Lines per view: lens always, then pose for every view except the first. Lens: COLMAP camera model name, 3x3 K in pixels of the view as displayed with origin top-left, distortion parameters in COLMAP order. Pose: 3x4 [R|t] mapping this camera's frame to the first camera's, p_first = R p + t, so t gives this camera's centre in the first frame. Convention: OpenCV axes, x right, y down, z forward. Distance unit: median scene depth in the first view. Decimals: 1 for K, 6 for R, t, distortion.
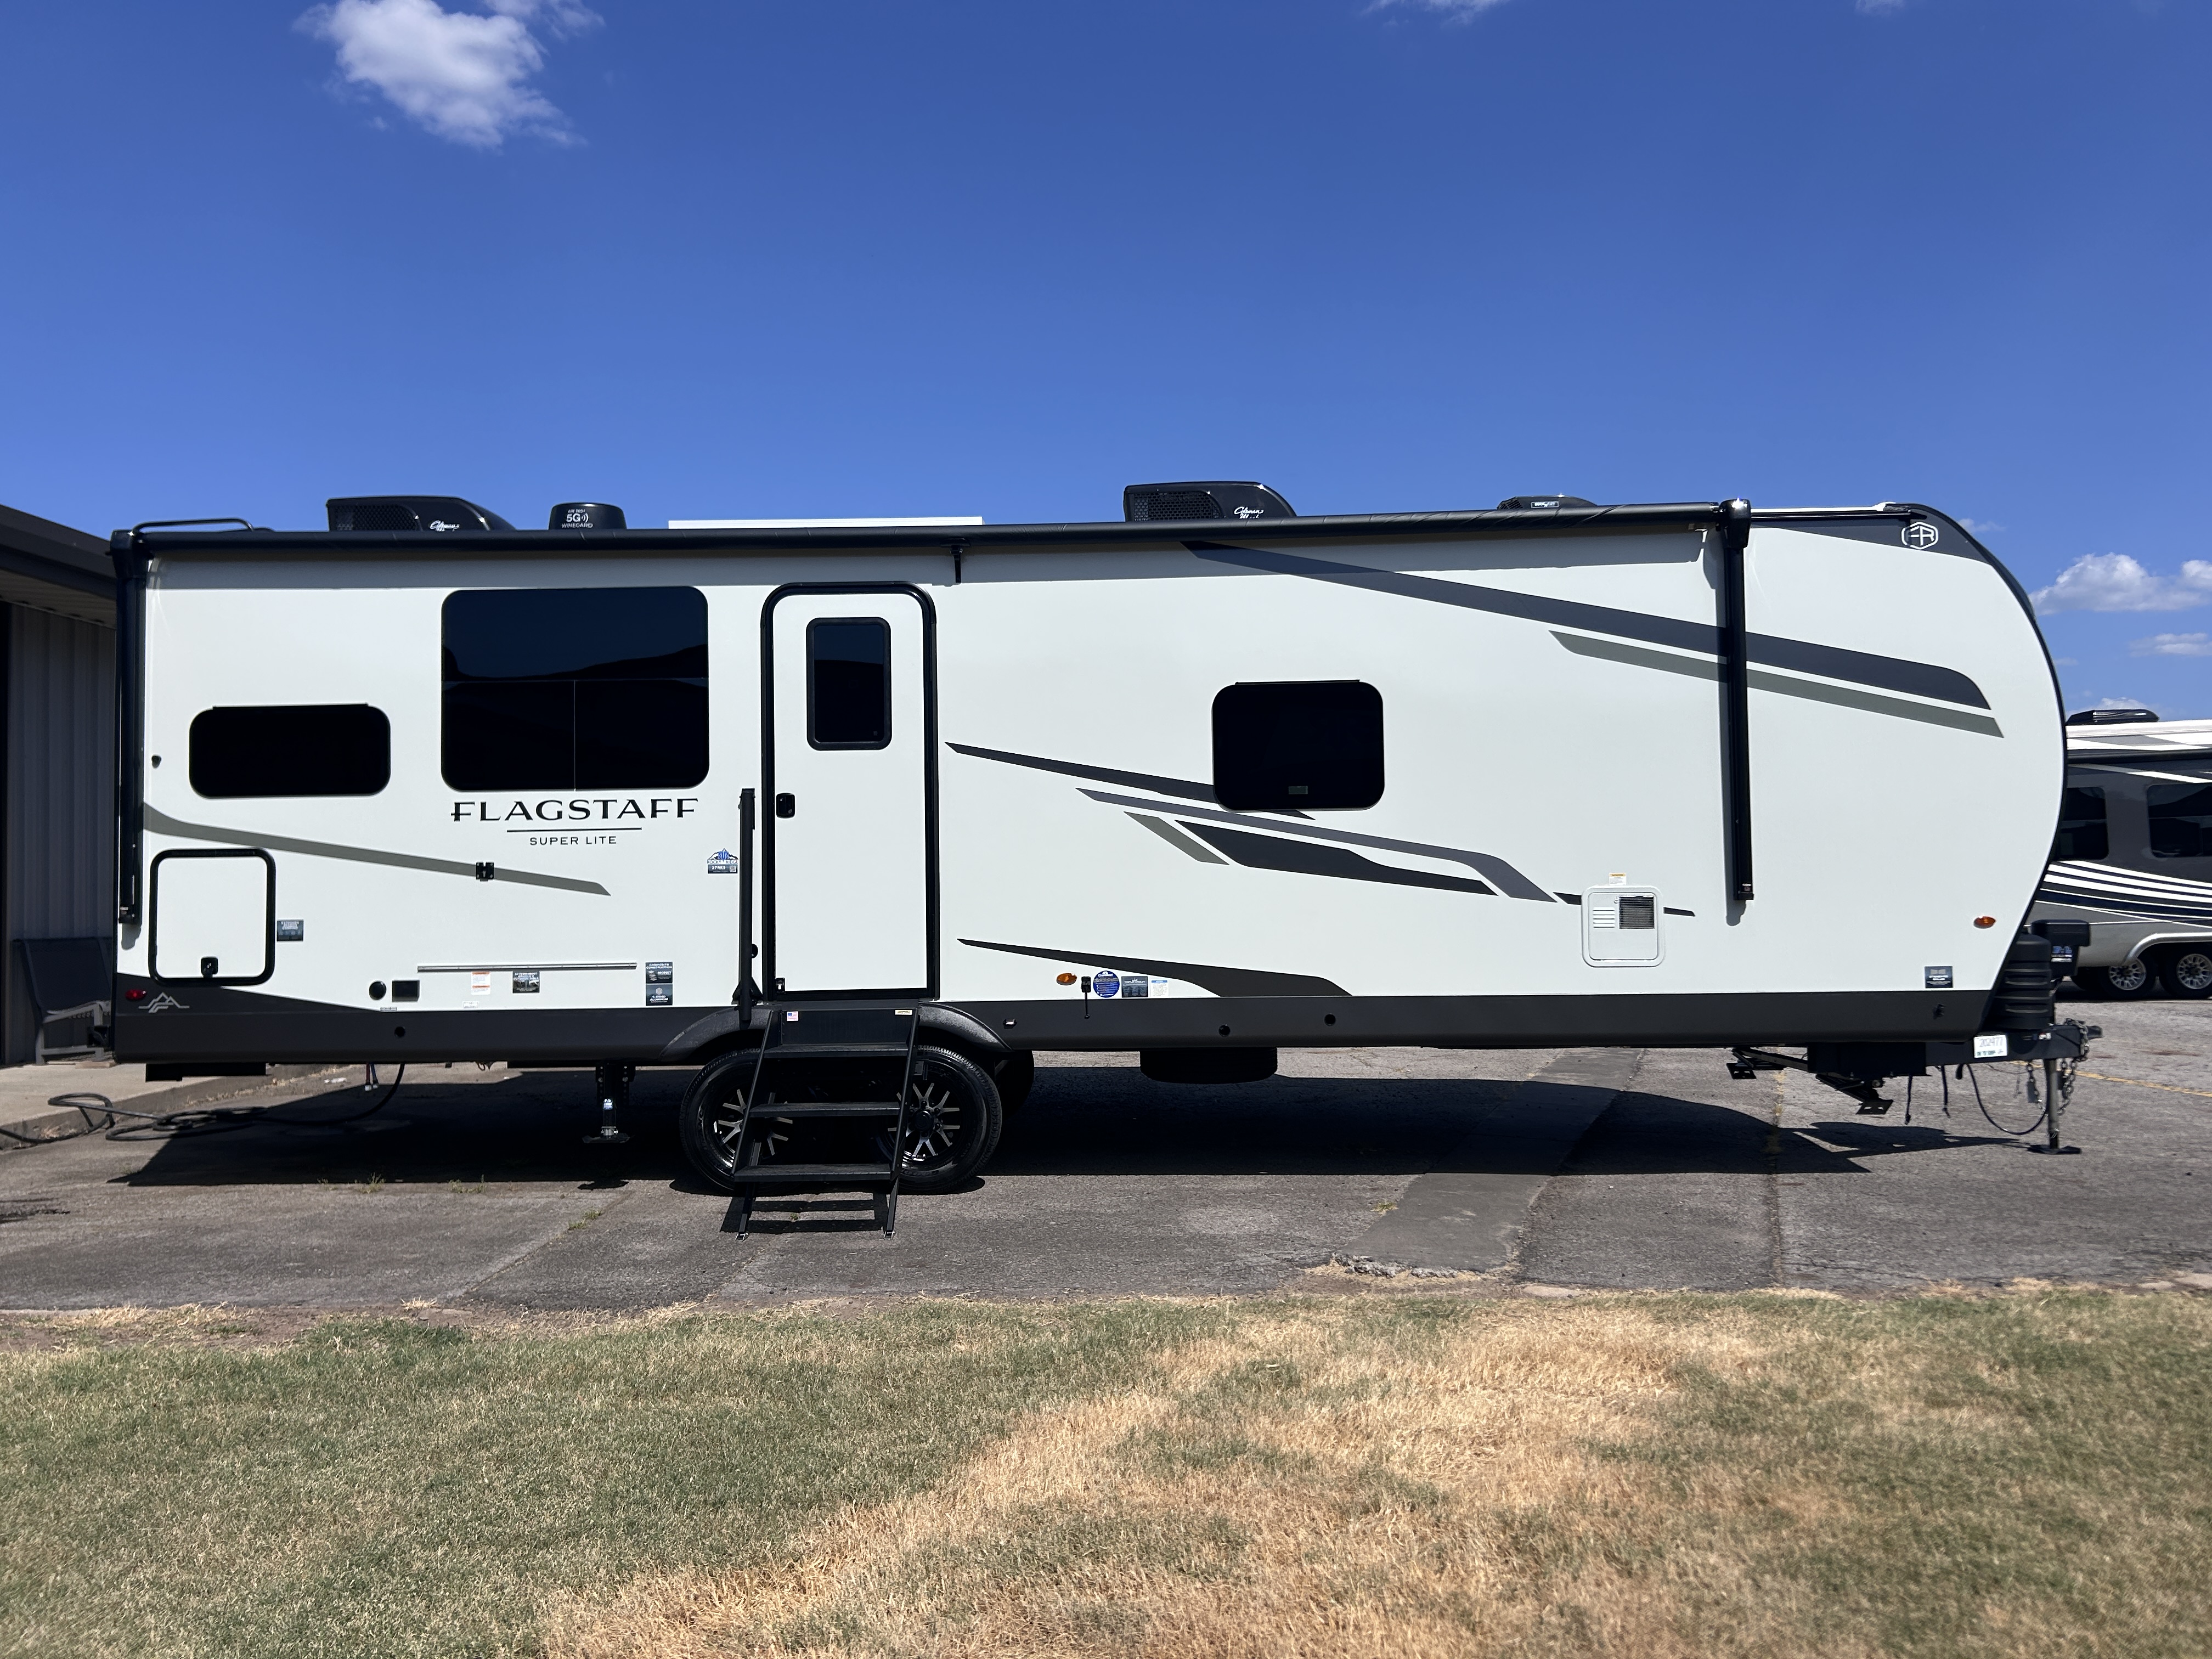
lens RADIAL K [[1670.3, 0, 1115.1], [0, 1670.3, 811.2], [0, 0, 1]] dist [0.035613, -0.022804]
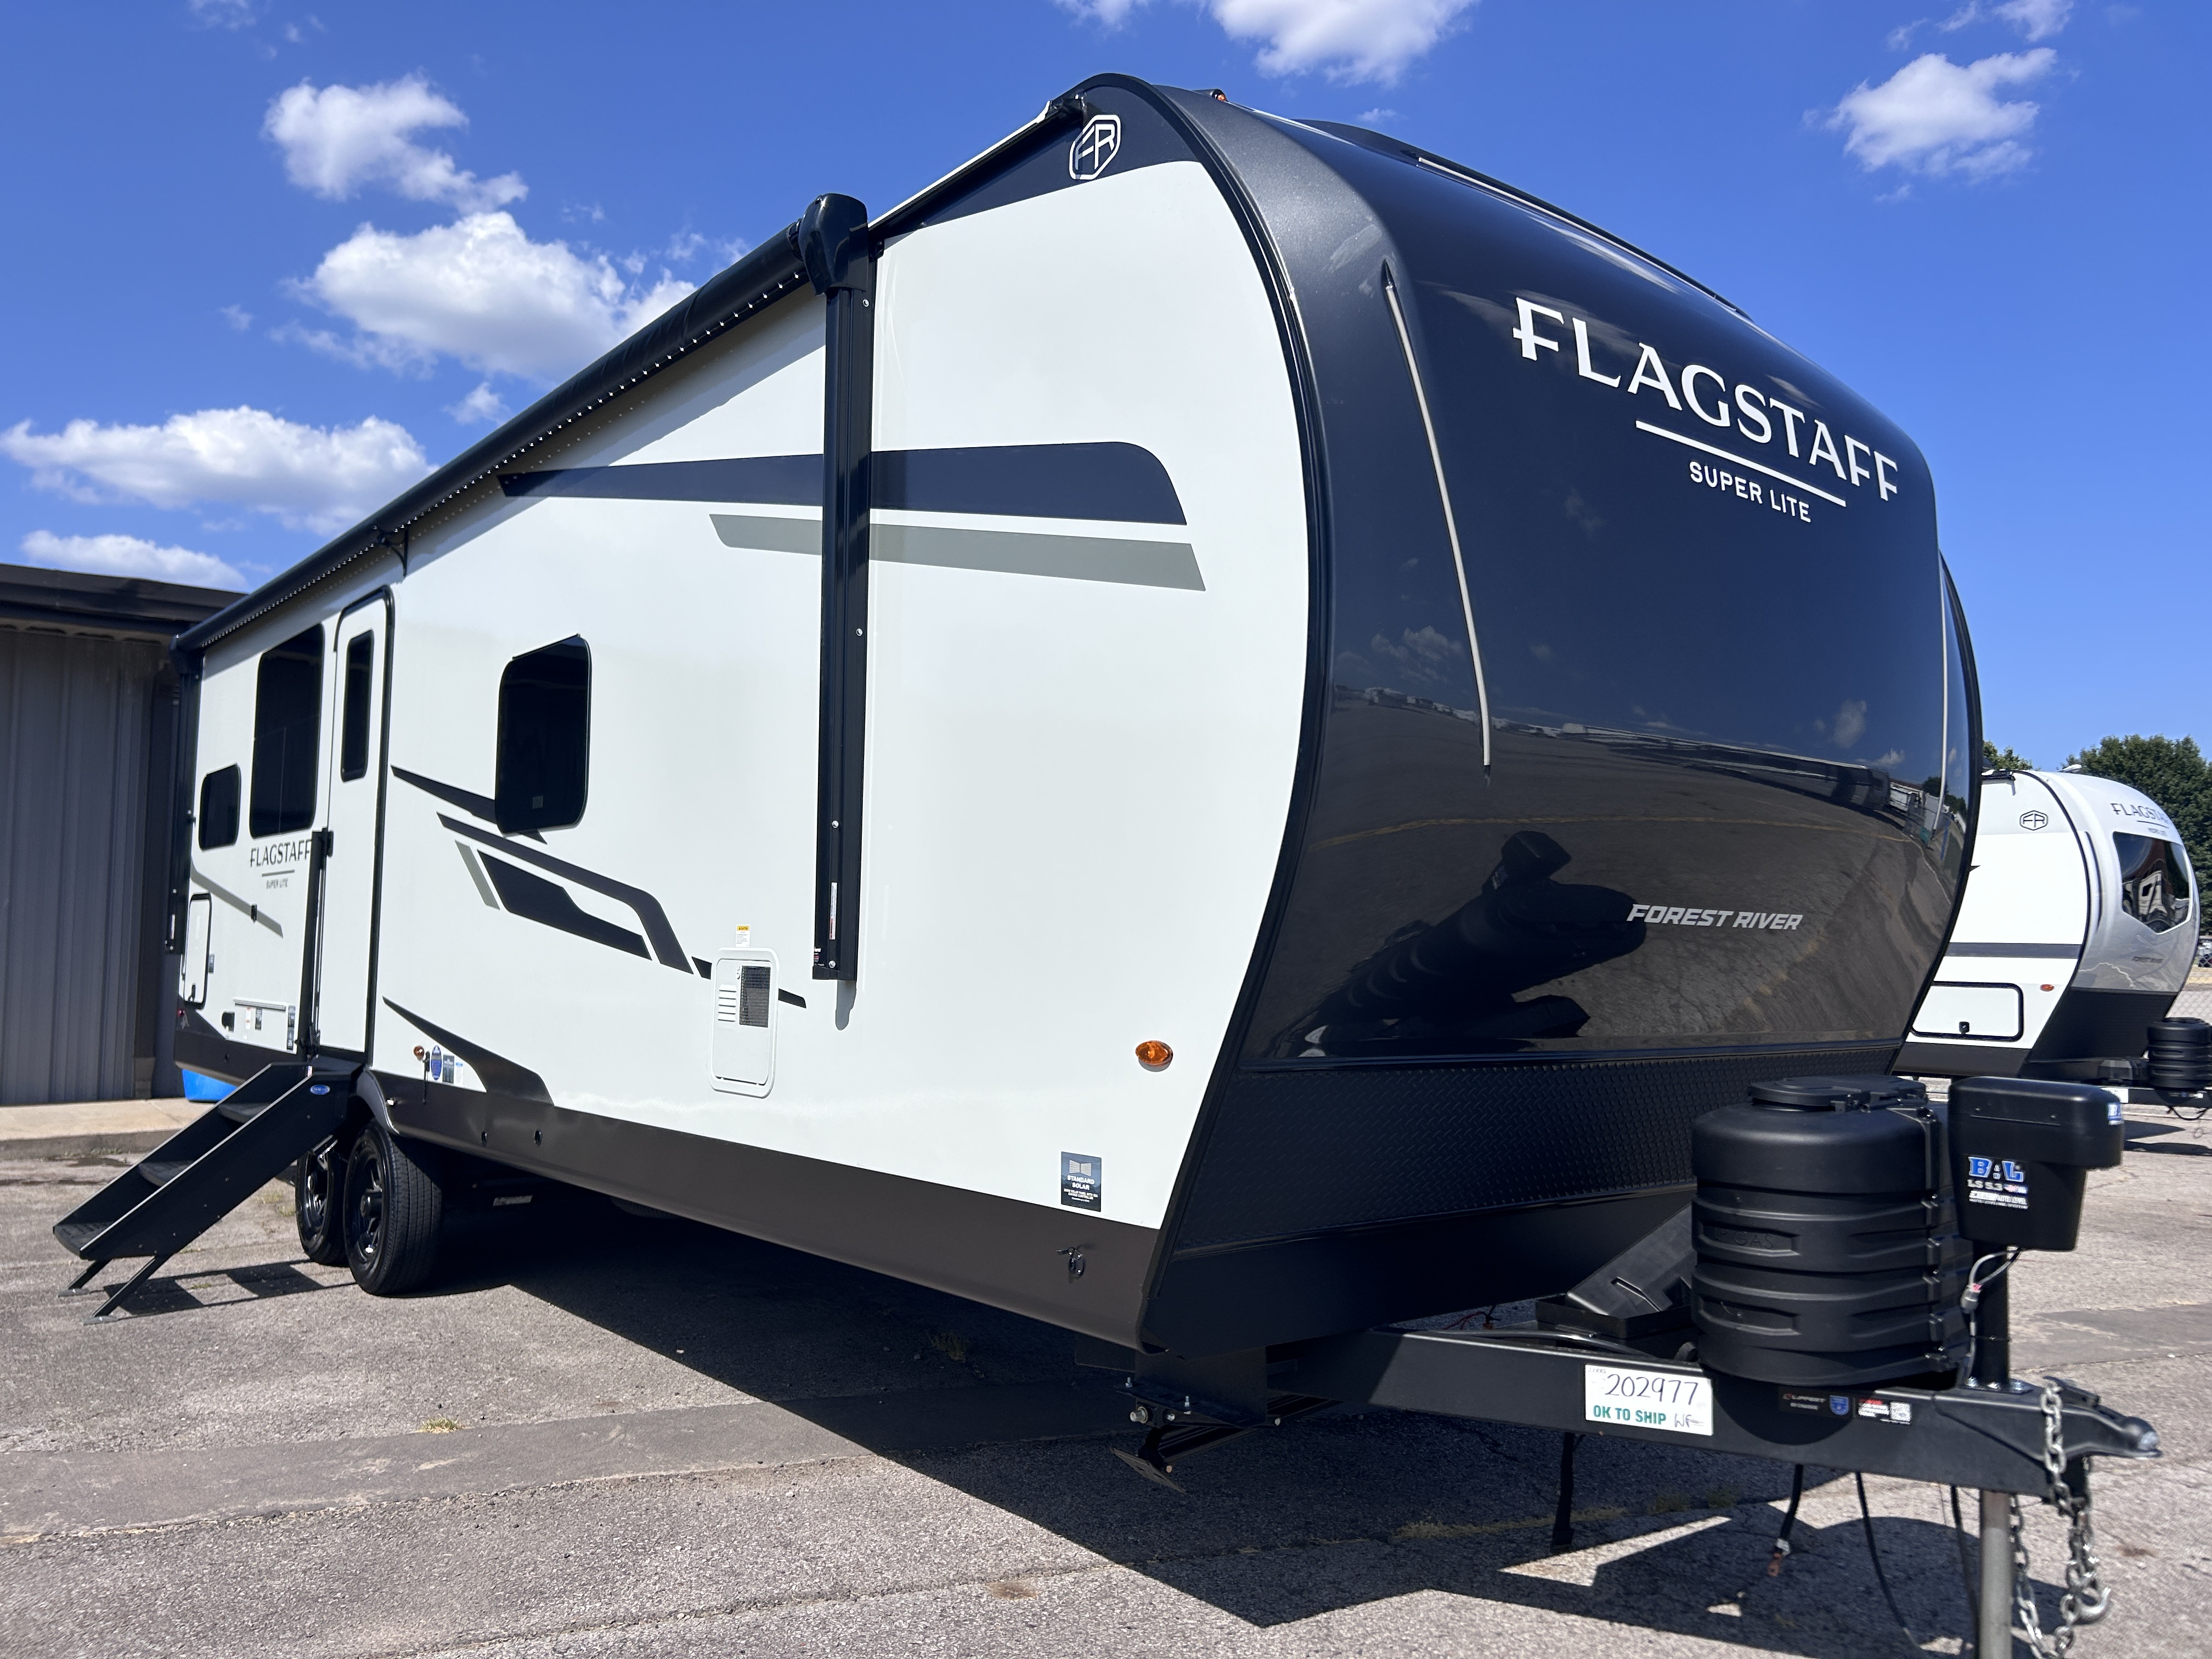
lens RADIAL K [[1670.3, 0, 1124.3], [0, 1670.3, 835.9], [0, 0, 1]] dist [0.035613, -0.022804]
pose [[0.656101, -0.029871, -0.754082, 0.803655], [0.006218, 0.999396, -0.034178, 0.027110], [0.754648, 0.017735, 0.655891, 0.728019]]
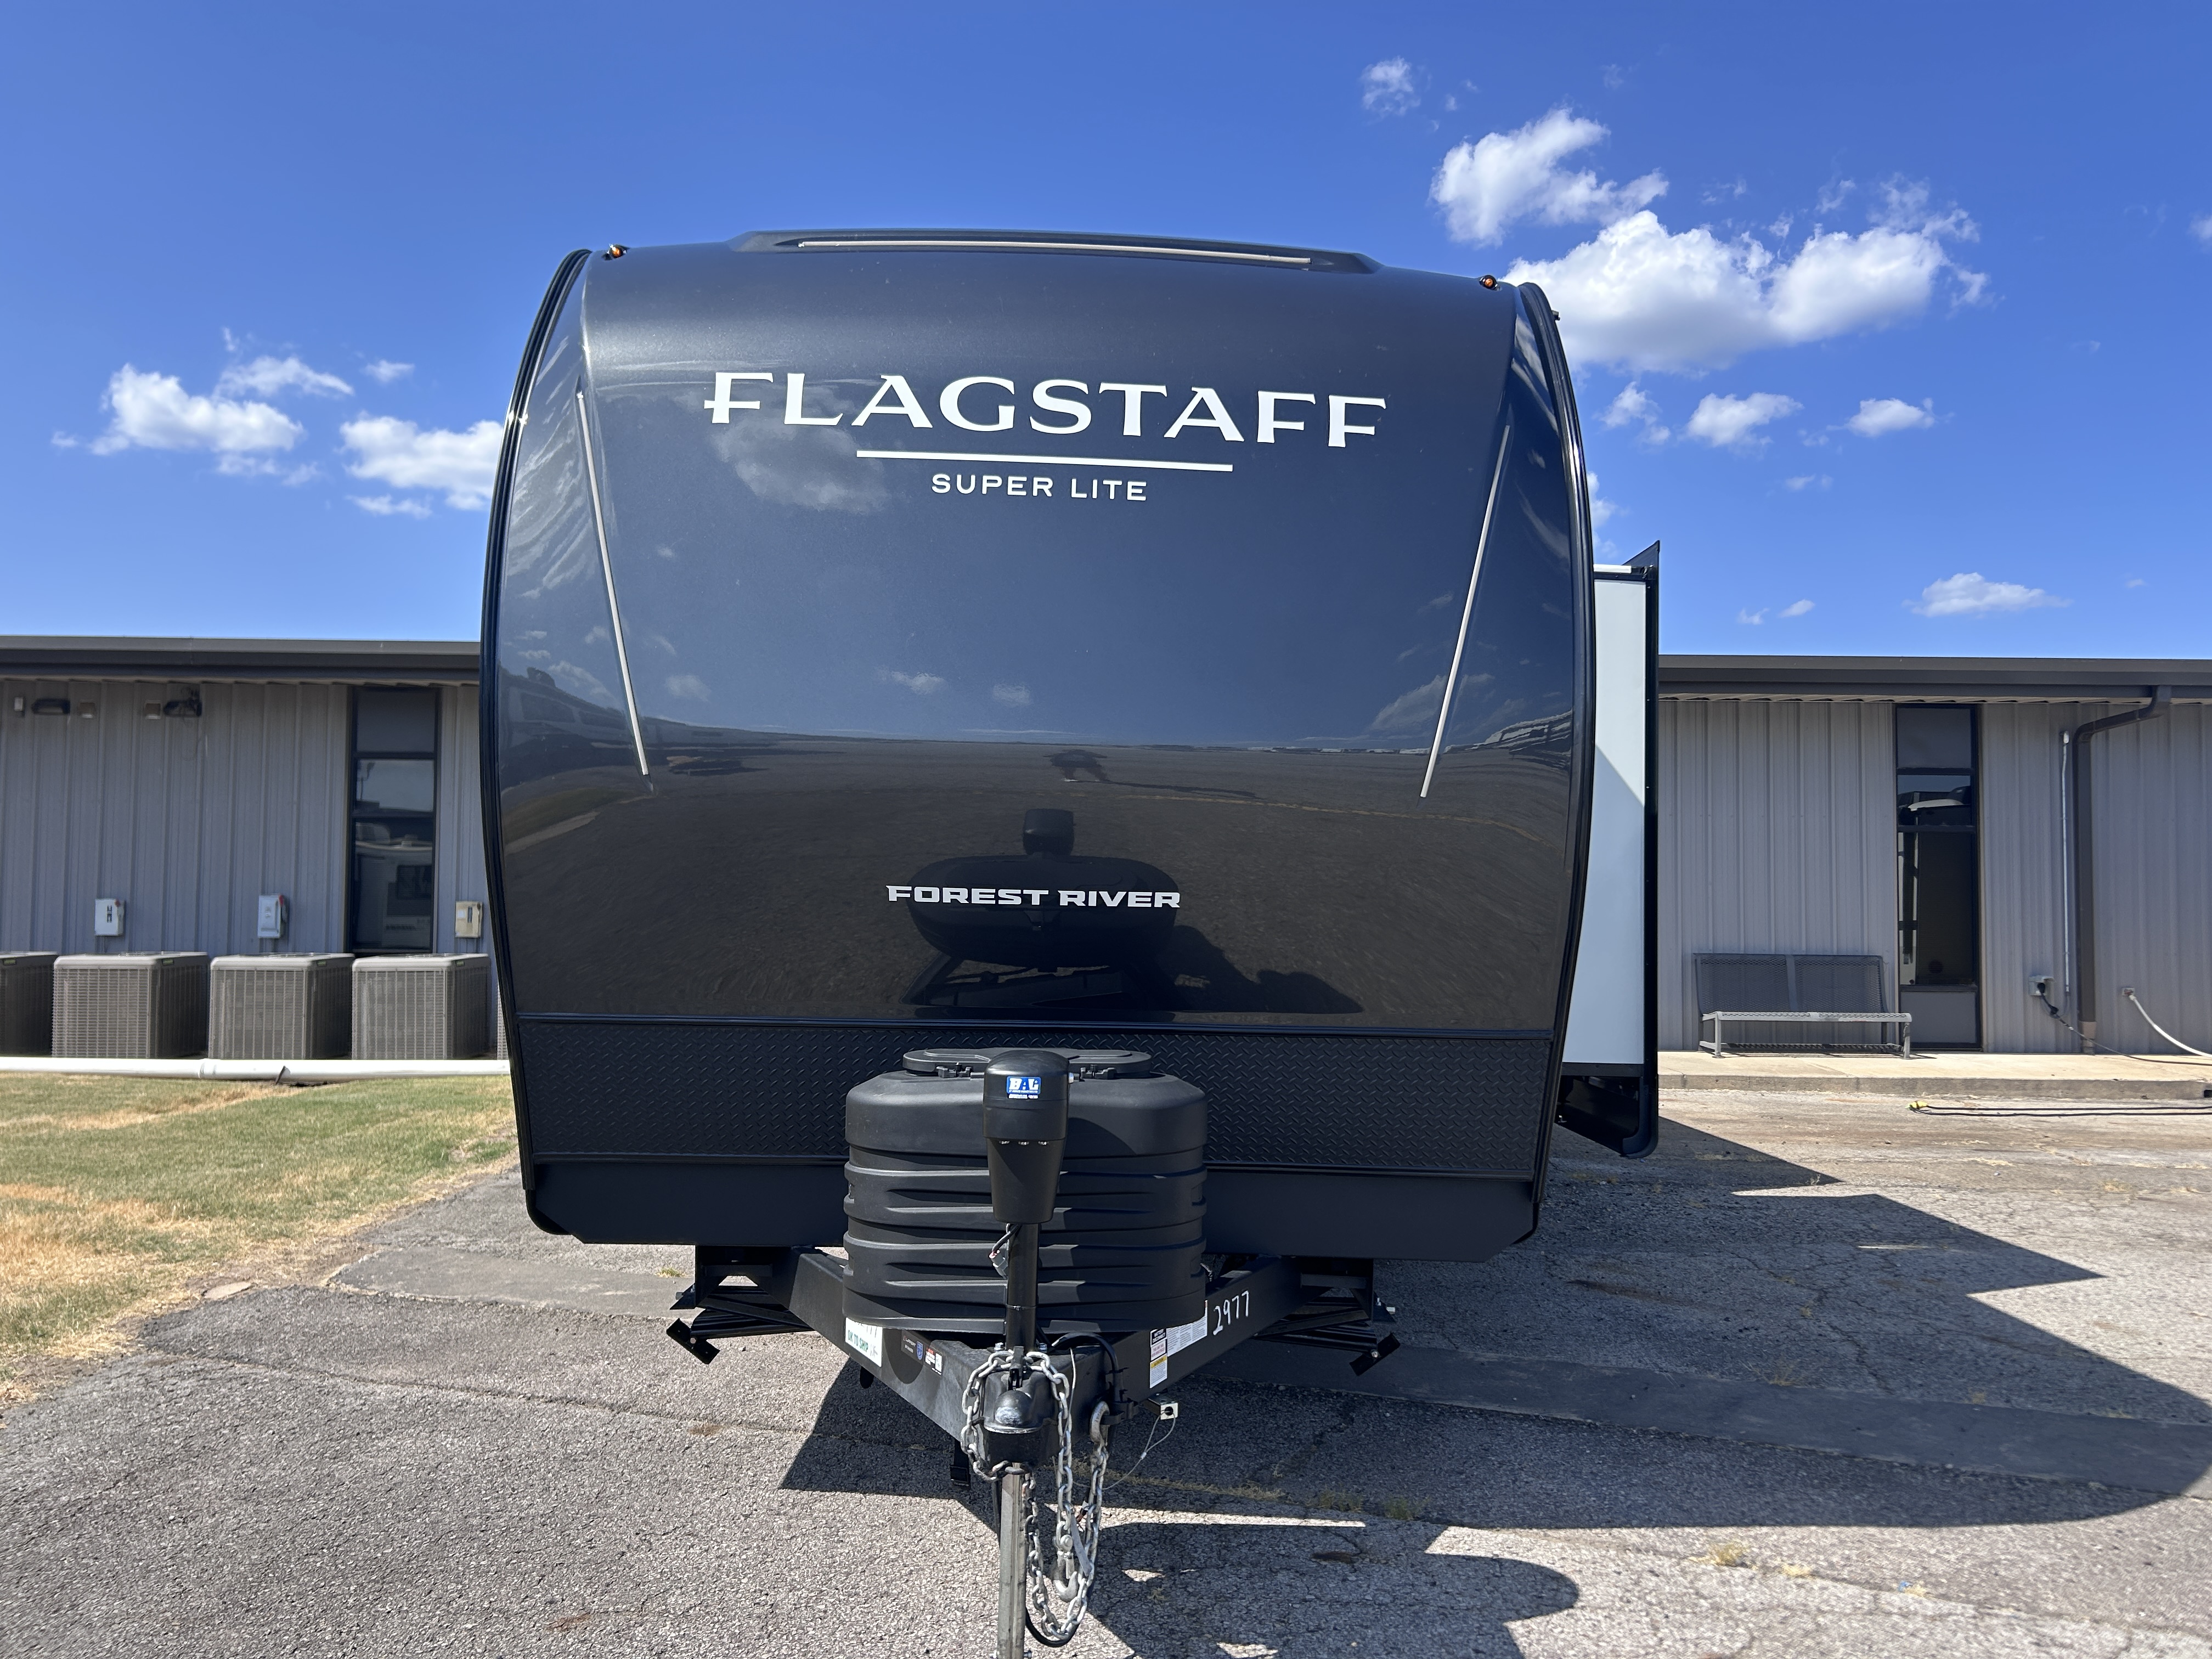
lens RADIAL K [[1670.3, 0, 1135.4], [0, 1670.3, 842.9], [0, 0, 1]] dist [0.035613, -0.022804]
pose [[0.051449, -0.032622, -0.998143, 1.137946], [0.019862, 0.999302, -0.031636, 0.038156], [0.998478, -0.018198, 0.052061, 1.326579]]
